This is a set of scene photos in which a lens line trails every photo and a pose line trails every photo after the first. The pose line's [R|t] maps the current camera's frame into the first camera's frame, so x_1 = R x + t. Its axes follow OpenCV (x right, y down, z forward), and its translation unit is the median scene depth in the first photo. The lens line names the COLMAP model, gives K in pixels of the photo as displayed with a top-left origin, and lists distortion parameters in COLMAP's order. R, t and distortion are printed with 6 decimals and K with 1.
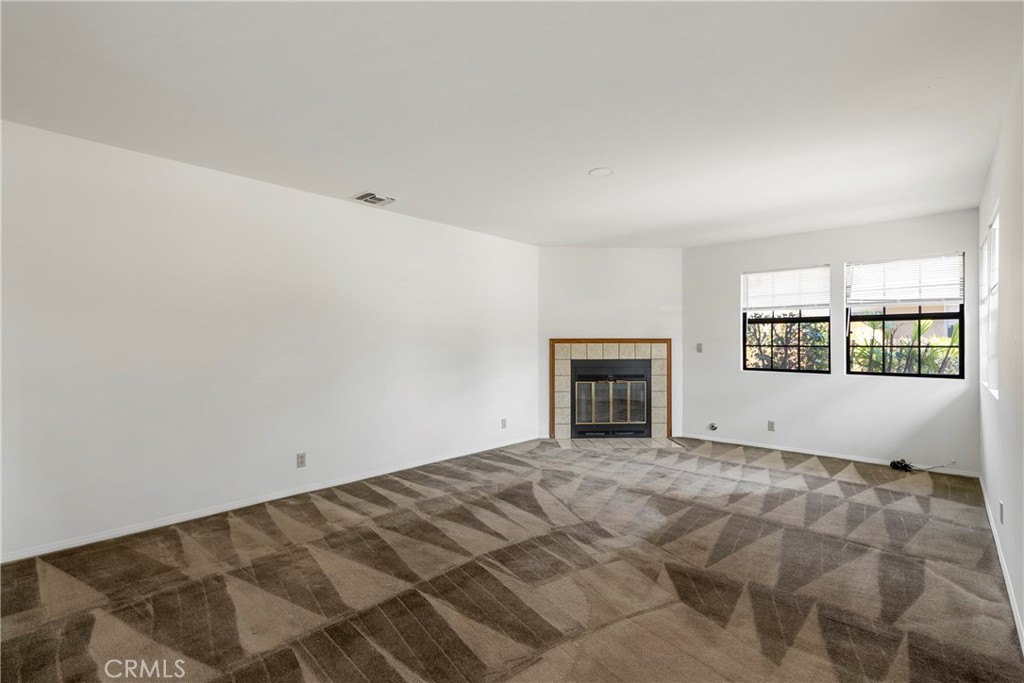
lens RADIAL K [[471.0, 0, 512.0], [0, 471.0, 337.6], [0, 0, 1]] dist [0.002743, 0.000542]
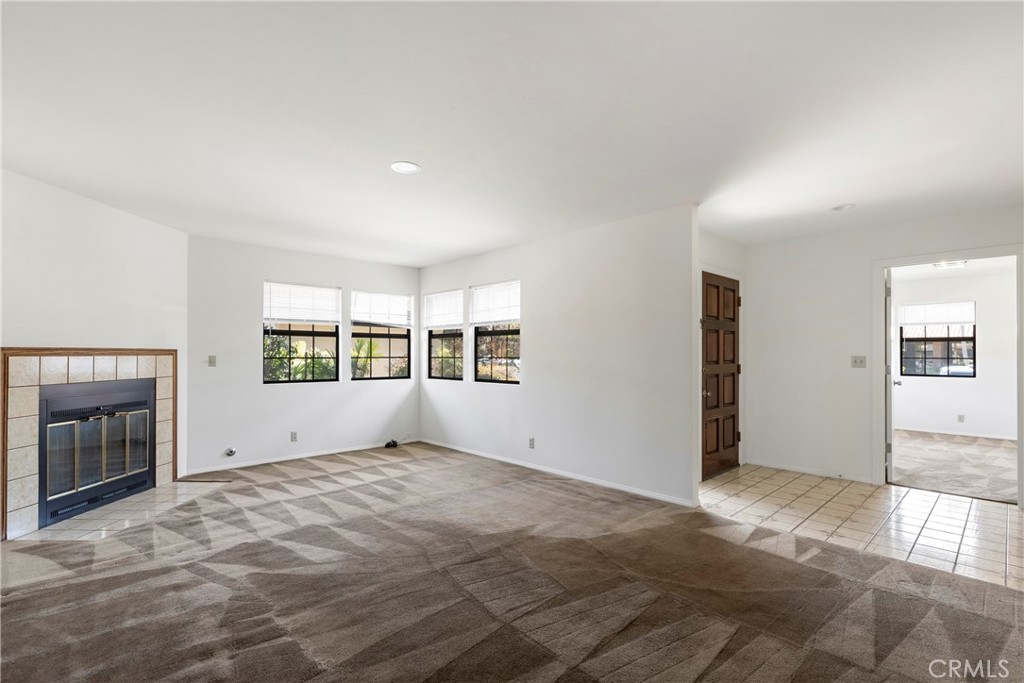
lens RADIAL K [[471.0, 0, 516.8], [0, 471.0, 350.5], [0, 0, 1]] dist [0.002743, 0.000542]
pose [[0.064003, 0.008079, 0.997917, -0.402990], [-0.011942, 0.999902, -0.007329, 0.003372], [-0.997878, -0.011448, 0.064093, 0.425374]]
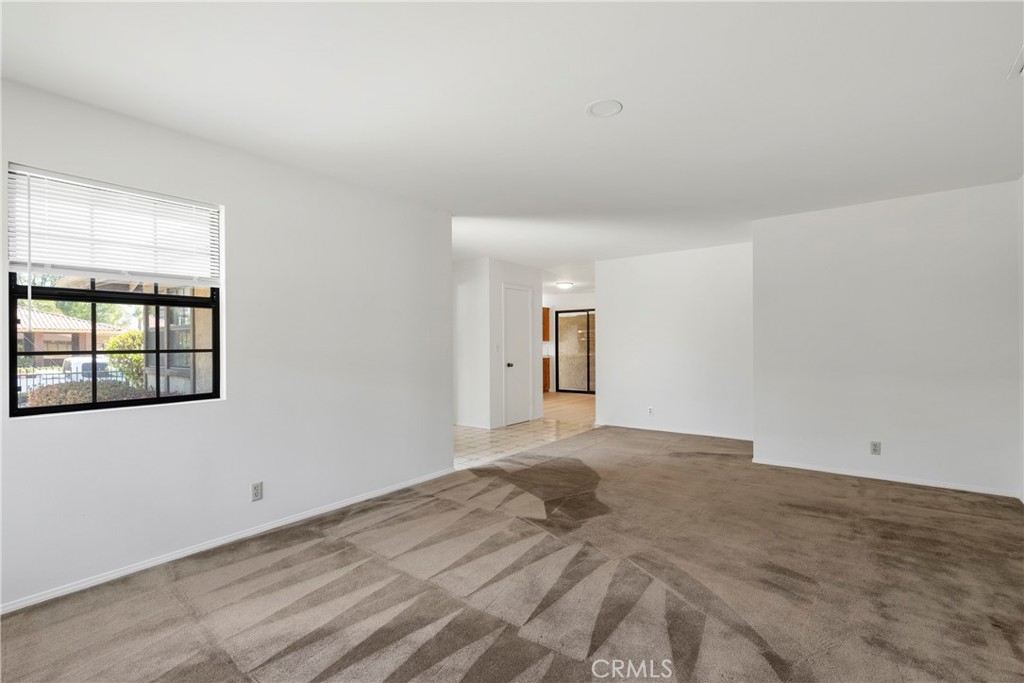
lens RADIAL K [[471.0, 0, 510.3], [0, 471.0, 341.0], [0, 0, 1]] dist [0.002743, 0.000542]
pose [[-0.995691, -0.005571, -0.092564, 0.485641], [-0.004909, 0.999961, -0.007372, 0.002688], [0.092601, -0.006886, -0.995679, 1.223413]]
